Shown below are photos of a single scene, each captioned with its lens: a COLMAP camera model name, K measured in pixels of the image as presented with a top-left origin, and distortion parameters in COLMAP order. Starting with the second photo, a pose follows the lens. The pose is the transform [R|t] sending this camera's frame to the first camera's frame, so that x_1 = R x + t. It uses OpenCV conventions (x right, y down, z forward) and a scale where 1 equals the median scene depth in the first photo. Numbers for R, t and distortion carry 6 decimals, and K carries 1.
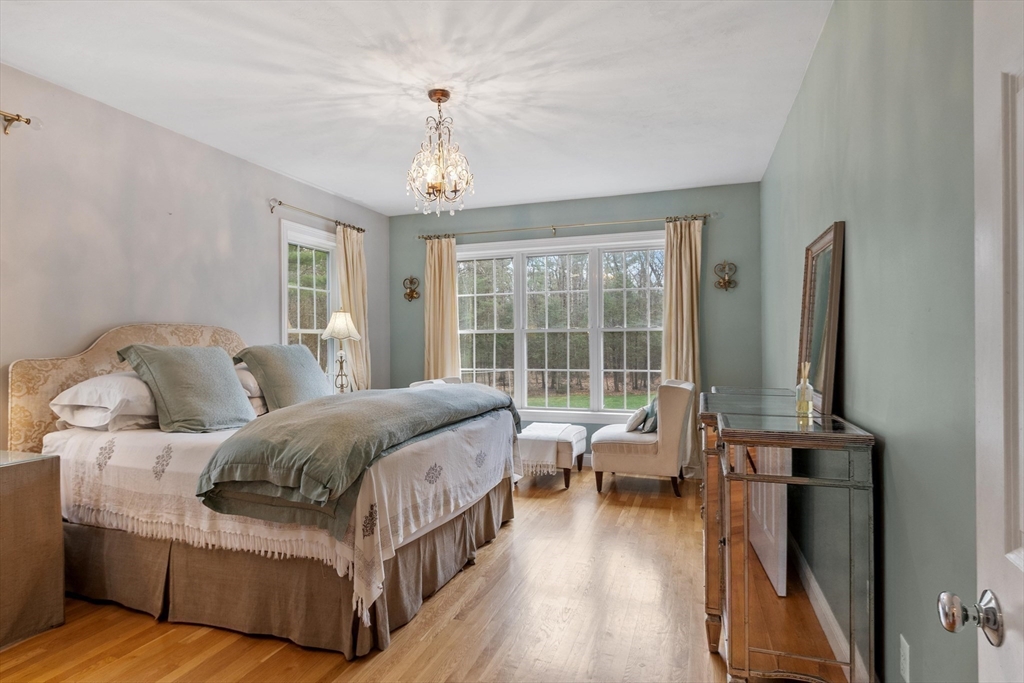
lens RADIAL K [[548.3, 0, 499.5], [0, 548.3, 340.3], [0, 0, 1]] dist [-0.002960, -0.000315]
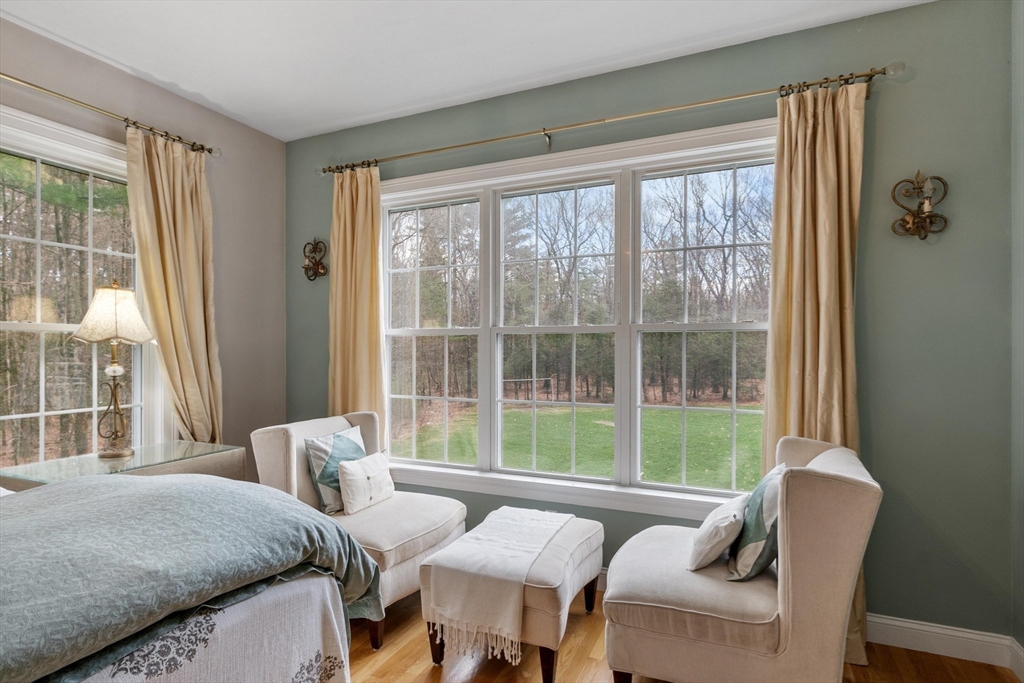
lens RADIAL K [[575.2, 0, 489.5], [0, 575.2, 351.6], [0, 0, 1]] dist [-0.001831, -0.000410]
pose [[0.996042, 0.007975, -0.088530, 0.100042], [-0.007220, 0.999935, 0.008848, -0.001192], [0.088594, -0.008174, 0.996034, 0.473370]]
